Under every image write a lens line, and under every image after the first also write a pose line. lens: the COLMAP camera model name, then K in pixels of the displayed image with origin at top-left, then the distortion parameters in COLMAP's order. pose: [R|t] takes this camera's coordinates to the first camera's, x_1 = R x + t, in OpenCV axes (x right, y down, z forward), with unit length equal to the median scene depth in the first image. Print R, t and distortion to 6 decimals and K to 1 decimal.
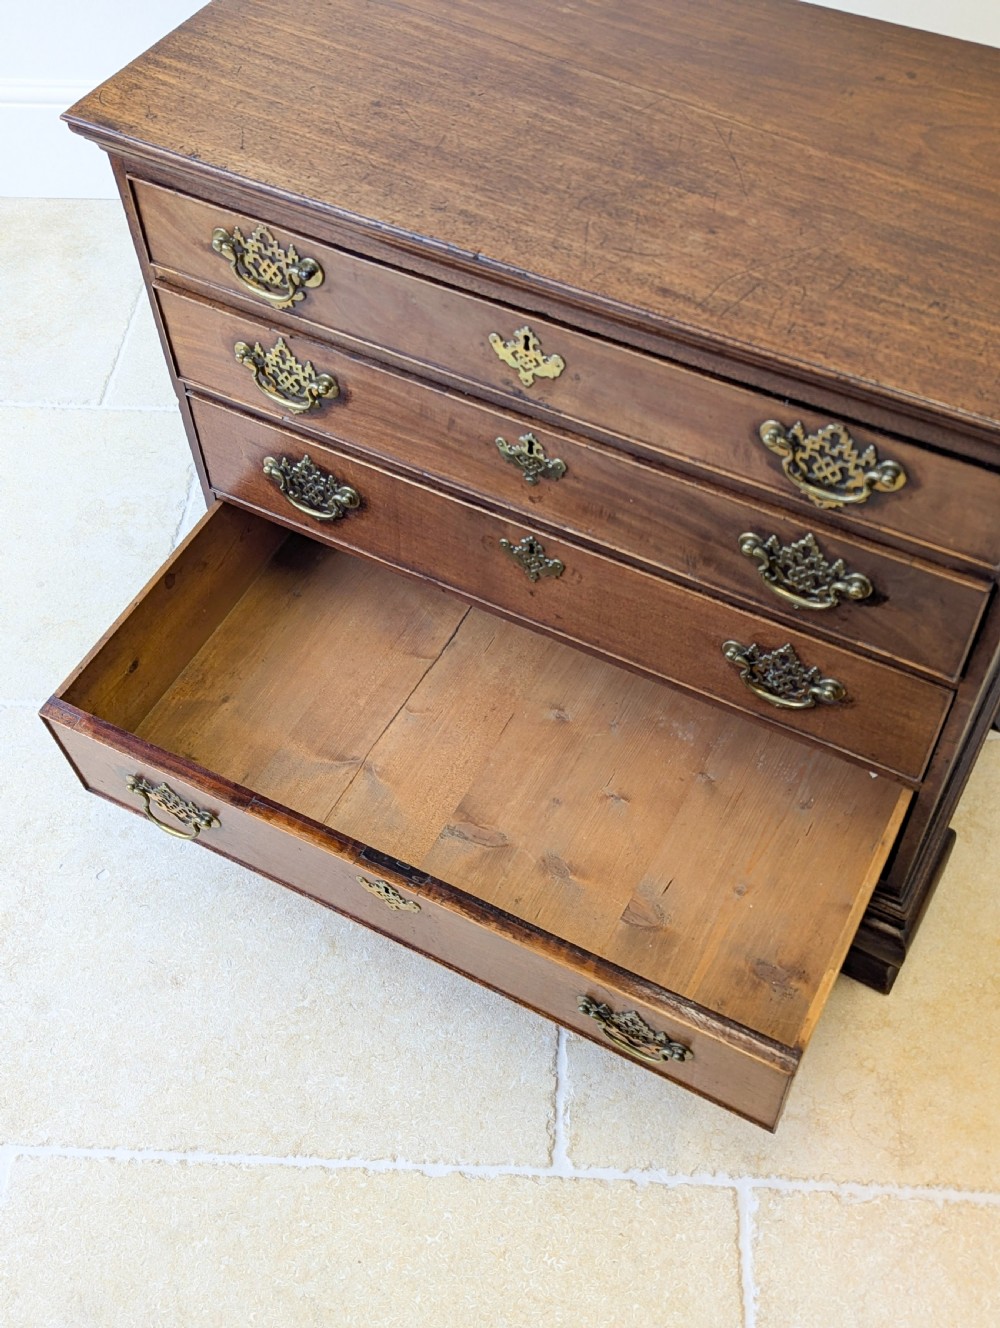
lens RADIAL K [[1411.0, 0, 519.1], [0, 1411.0, 670.2], [0, 0, 1]] dist [0.053419, -0.024952]
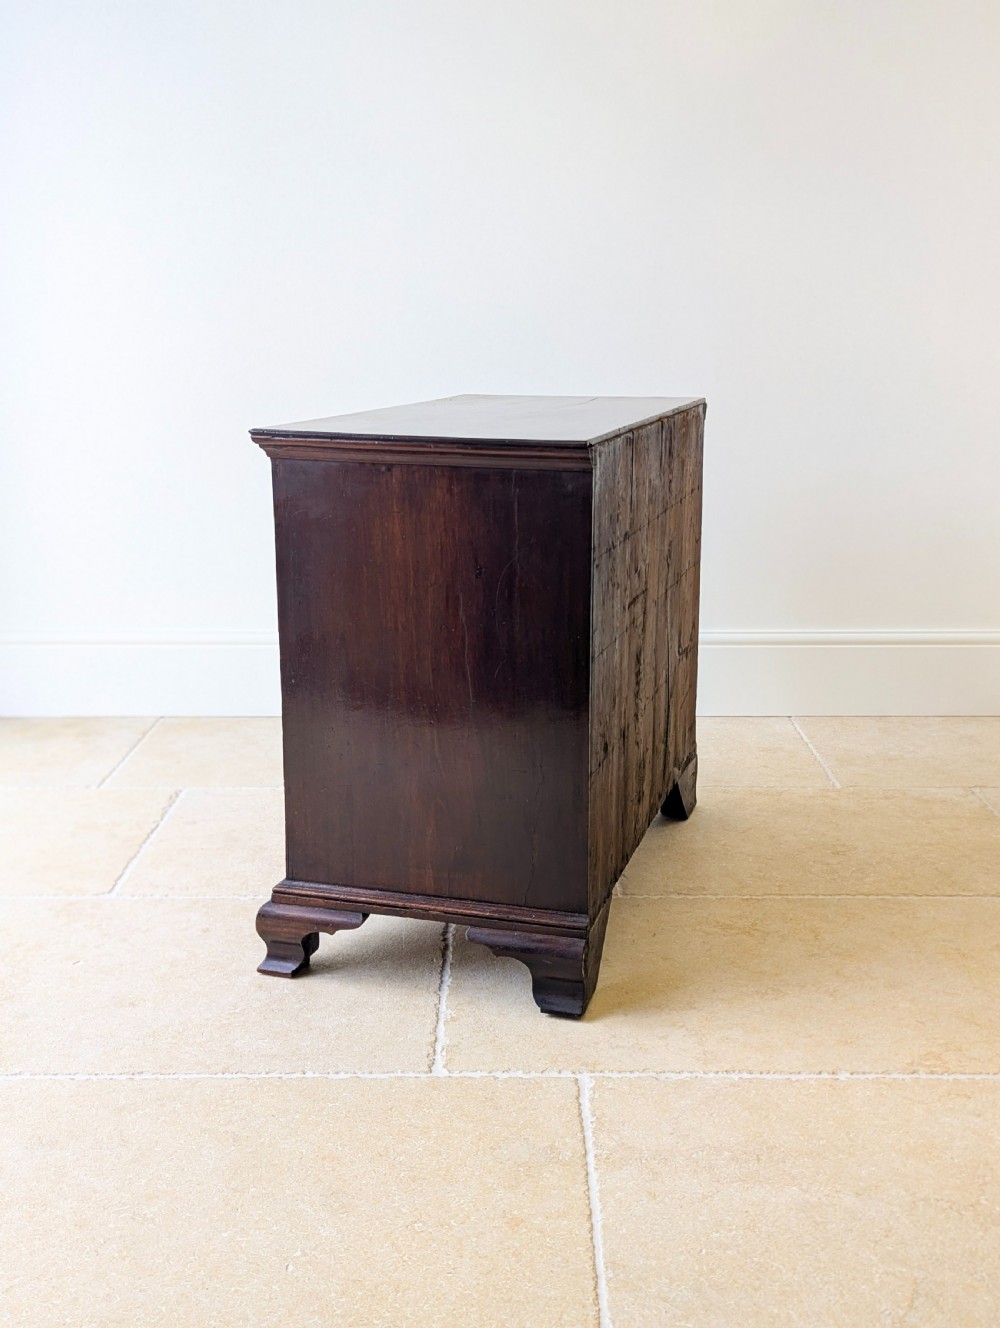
lens RADIAL K [[1446.3, 0, 516.2], [0, 1446.3, 662.1], [0, 0, 1]] dist [0.059717, -0.025745]
pose [[0.998241, 0.004665, 0.059097, 0.024765], [0.032931, 0.785294, -0.618246, 1.023736], [-0.049293, 0.619105, 0.783759, -0.276044]]
